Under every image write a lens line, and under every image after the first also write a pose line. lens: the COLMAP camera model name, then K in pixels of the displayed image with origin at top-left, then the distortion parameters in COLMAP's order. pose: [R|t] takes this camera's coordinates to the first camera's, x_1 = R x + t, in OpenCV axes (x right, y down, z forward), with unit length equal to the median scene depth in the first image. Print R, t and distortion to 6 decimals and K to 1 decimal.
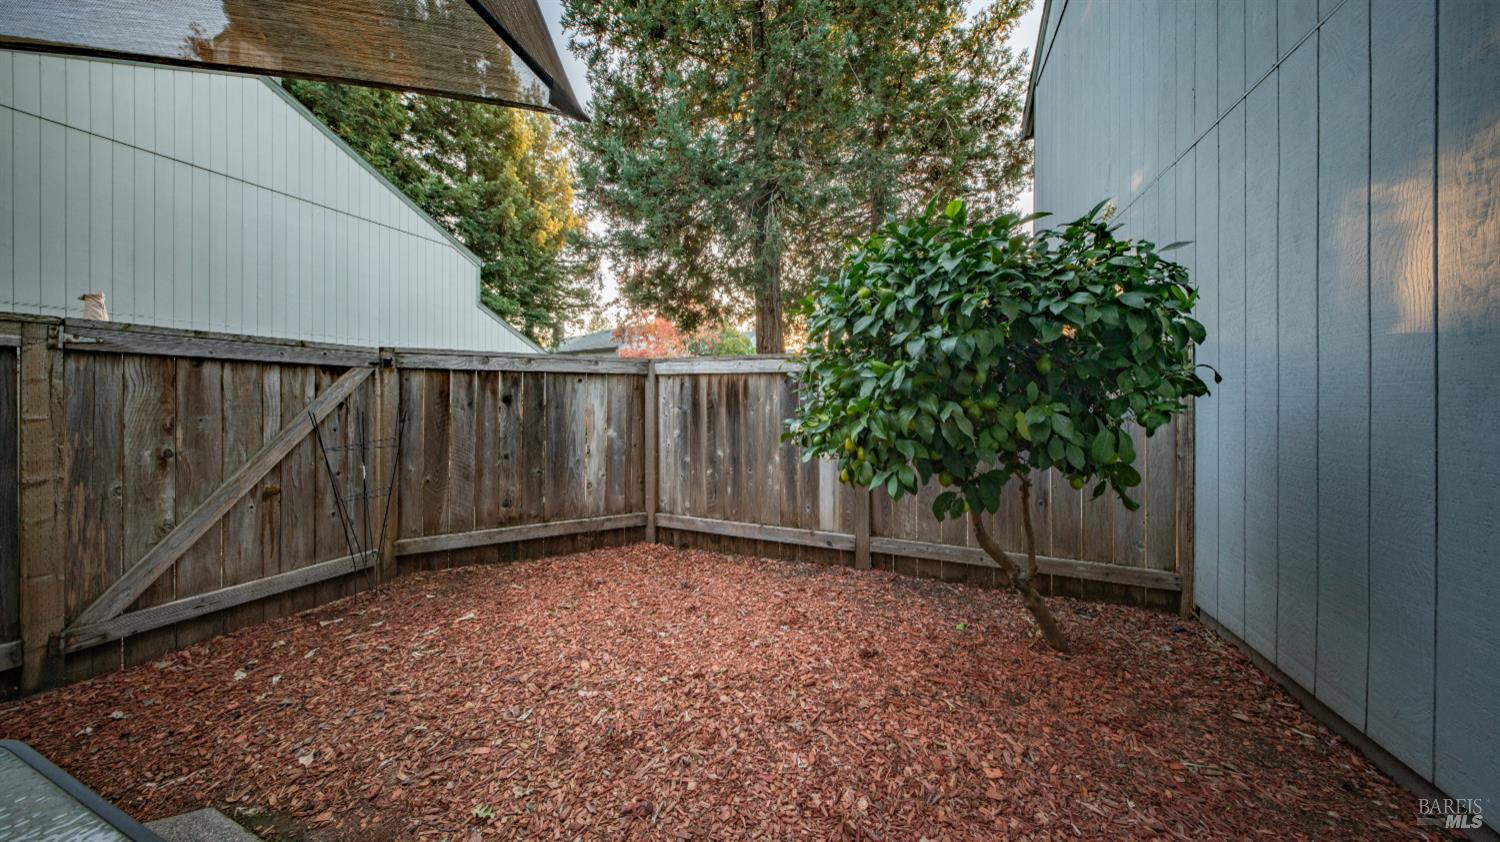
lens RADIAL K [[658.7, 0, 756.6], [0, 658.7, 396.6], [0, 0, 1]] dist [0.008468, -0.003536]
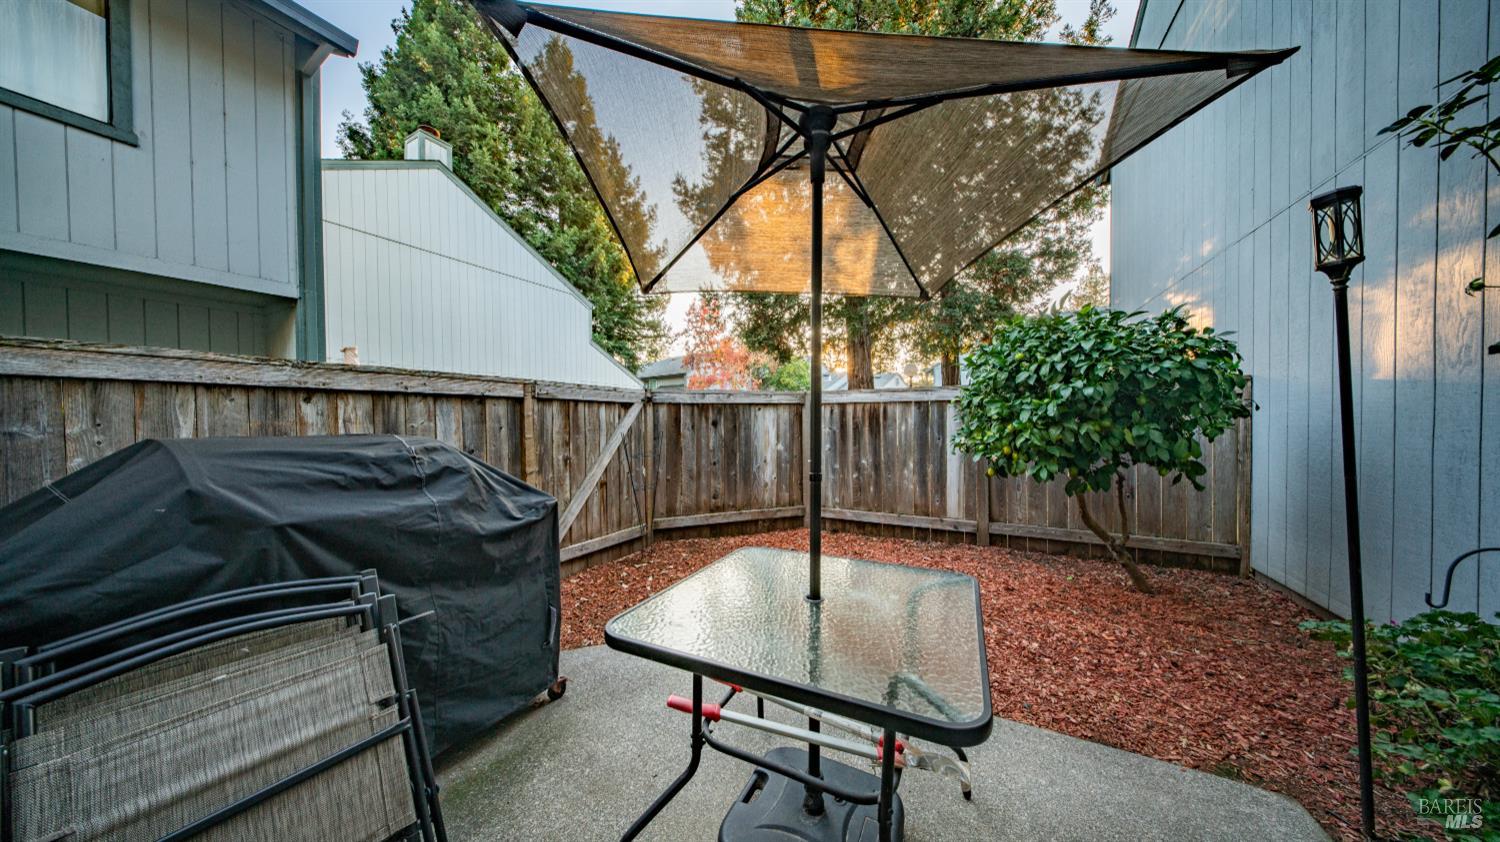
lens RADIAL K [[586.8, 0, 742.4], [0, 586.8, 431.1], [0, 0, 1]] dist [-0.002487, -0.000313]
pose [[0.988247, -0.007643, -0.152672, -0.195317], [0.011012, 0.999714, 0.021237, -0.007554], [0.152466, -0.022668, 0.988049, -0.358589]]
